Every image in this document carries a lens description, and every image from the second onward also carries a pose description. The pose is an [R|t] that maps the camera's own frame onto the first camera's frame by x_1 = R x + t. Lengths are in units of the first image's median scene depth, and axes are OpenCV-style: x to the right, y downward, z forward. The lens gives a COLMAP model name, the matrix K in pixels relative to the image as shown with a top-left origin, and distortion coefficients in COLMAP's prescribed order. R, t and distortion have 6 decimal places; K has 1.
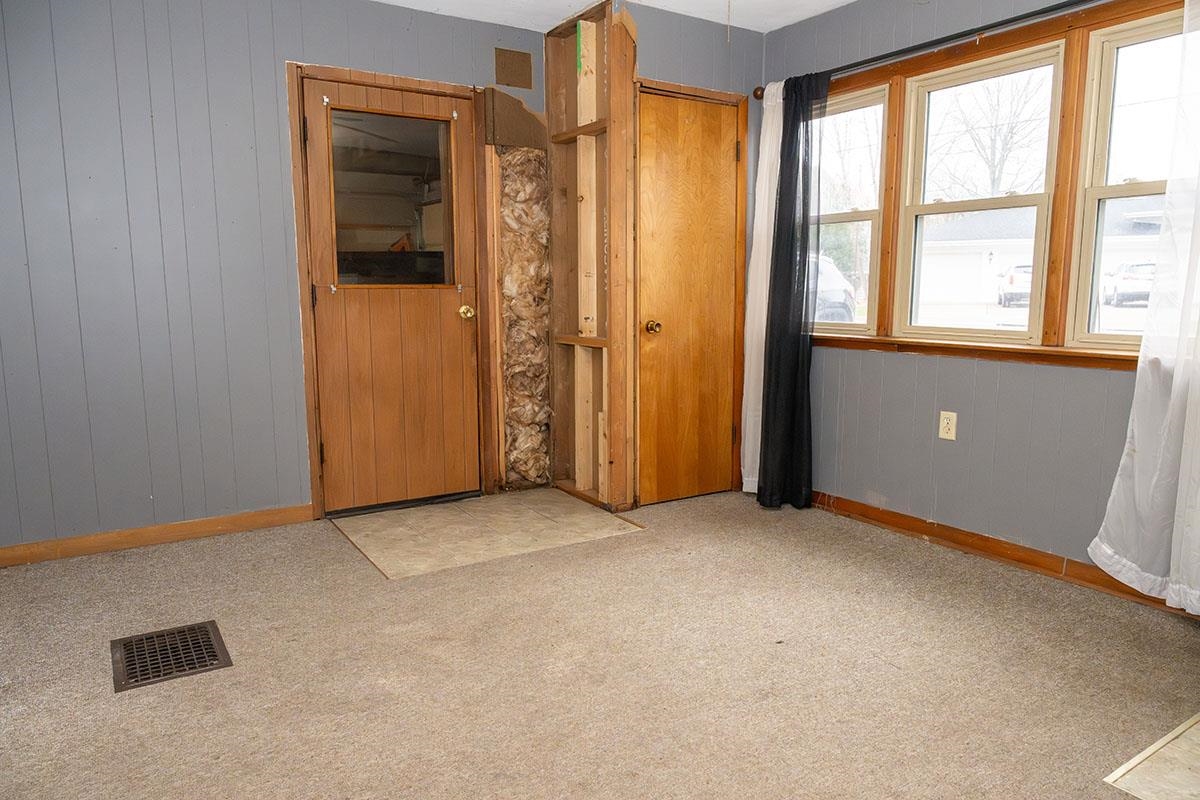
lens RADIAL K [[799.4, 0, 607.9], [0, 799.4, 390.1], [0, 0, 1]] dist [-0.000695, 0.000382]
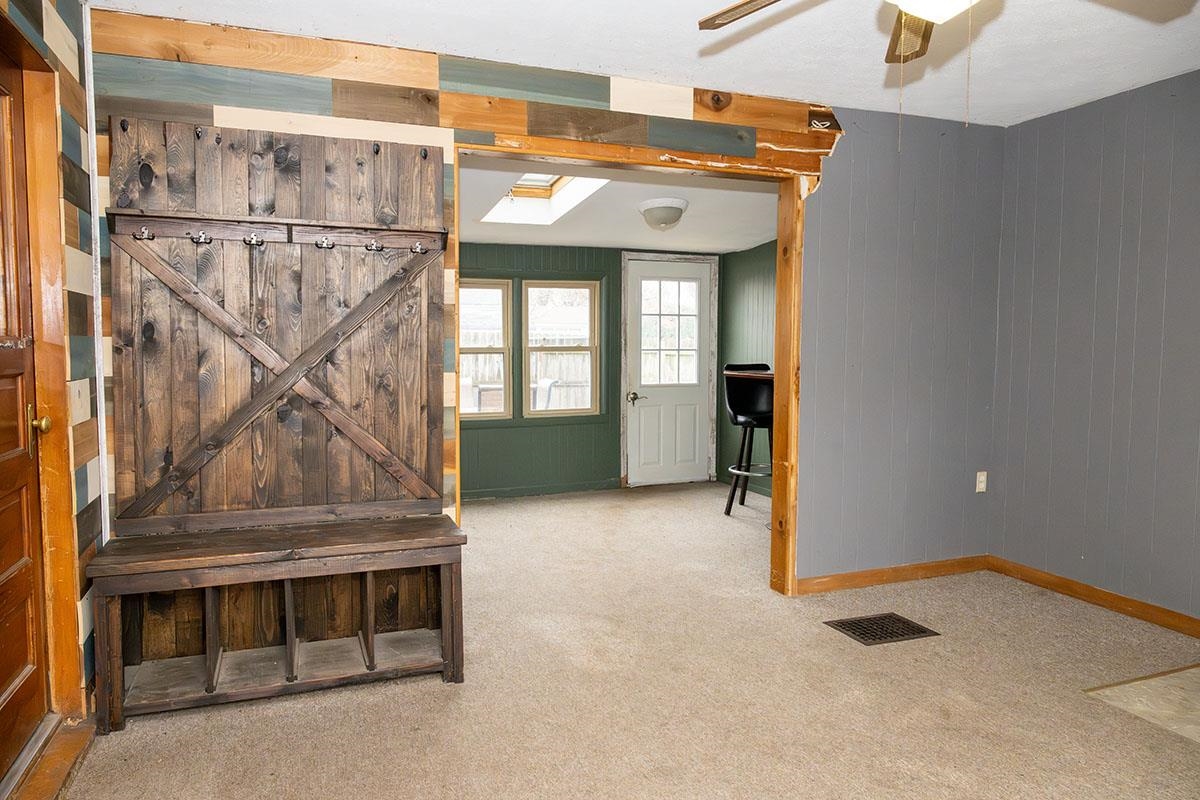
lens RADIAL K [[799.4, 0, 598.0], [0, 799.4, 396.4], [0, 0, 1]] dist [-0.000695, 0.000382]
pose [[-0.209699, 0.058978, -0.975986, 0.546377], [-0.134352, 0.986973, 0.088508, -0.082333], [0.968492, 0.149686, -0.199043, 0.430124]]
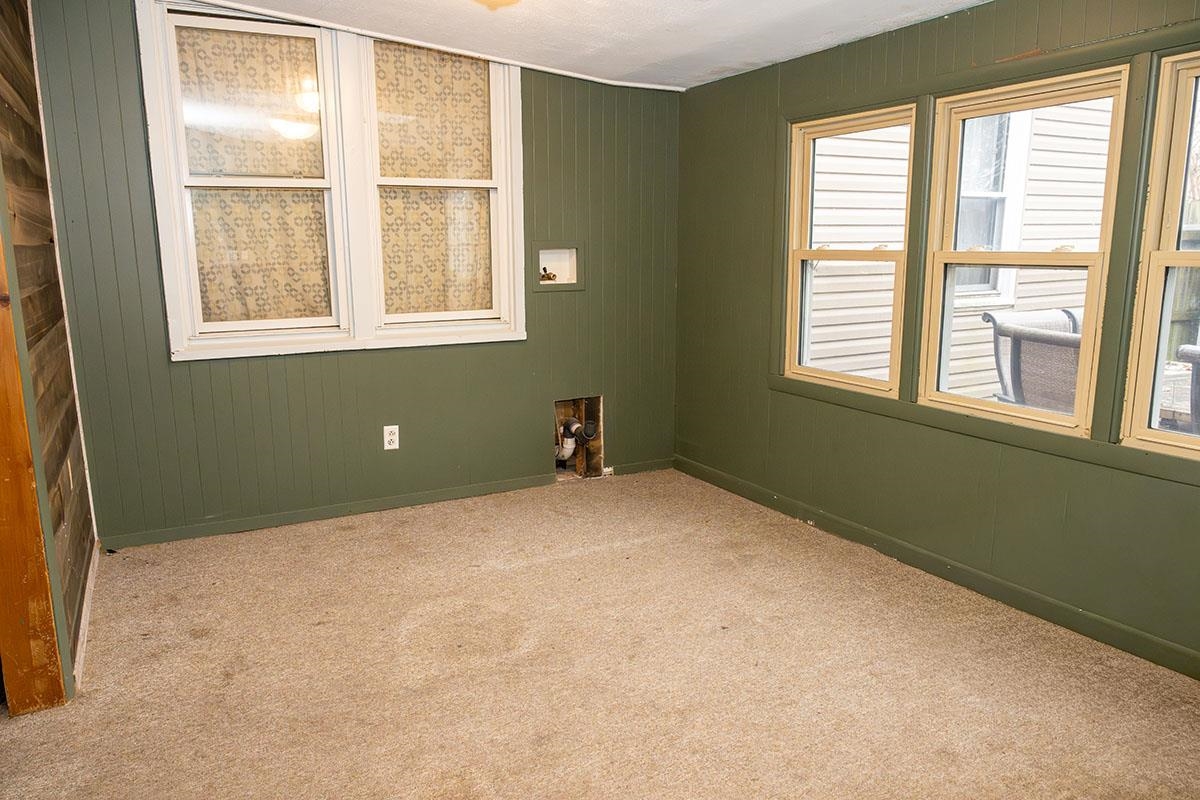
lens RADIAL K [[823.7, 0, 600.4], [0, 823.7, 401.0], [0, 0, 1]] dist [0.001335, -0.003275]
pose [[-0.996646, -0.013782, 0.080669, -0.612086], [0.012880, 0.947022, 0.320911, -0.111331], [-0.080818, 0.320874, -0.943668, 0.573426]]
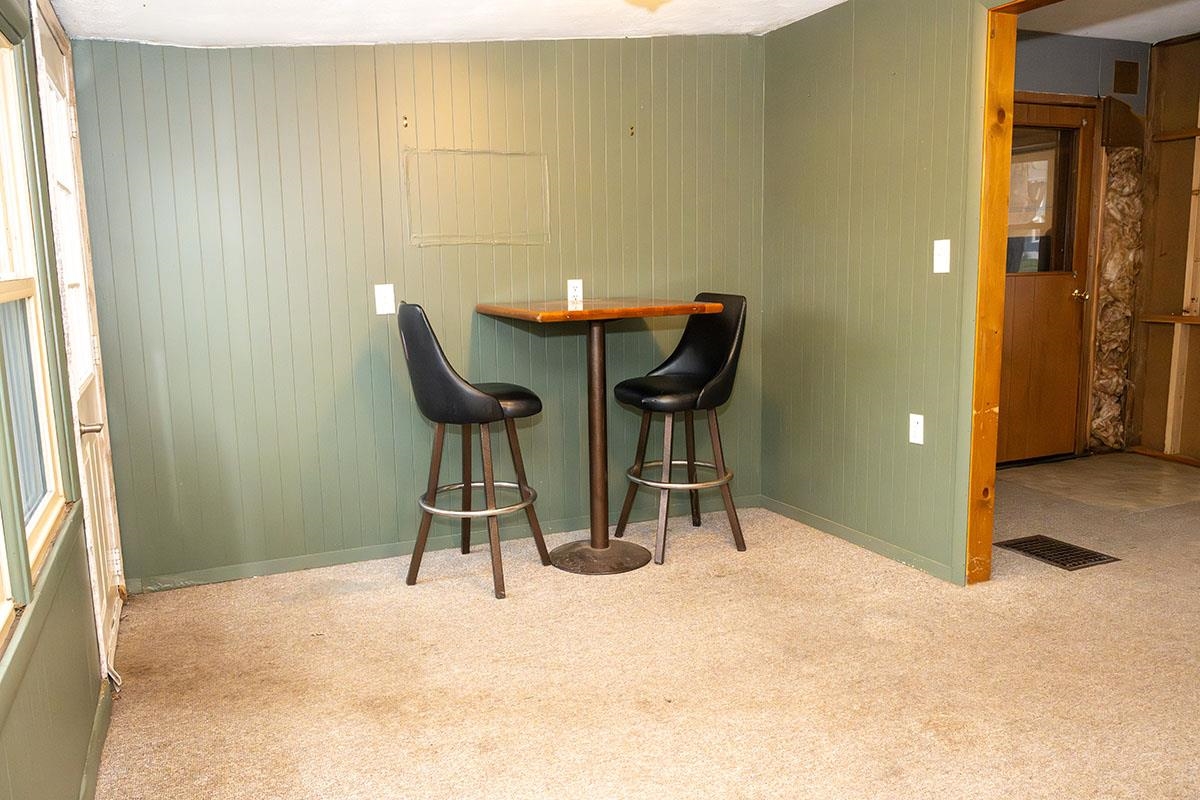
lens RADIAL K [[904.6, 0, 599.4], [0, 904.6, 406.0], [0, 0, 1]] dist [-0.026331, 0.006902]
pose [[0.985864, -0.000355, -0.167549, -0.618345], [0.004826, 0.999643, 0.026280, 0.022515], [0.167479, -0.026717, 0.985513, -0.365243]]
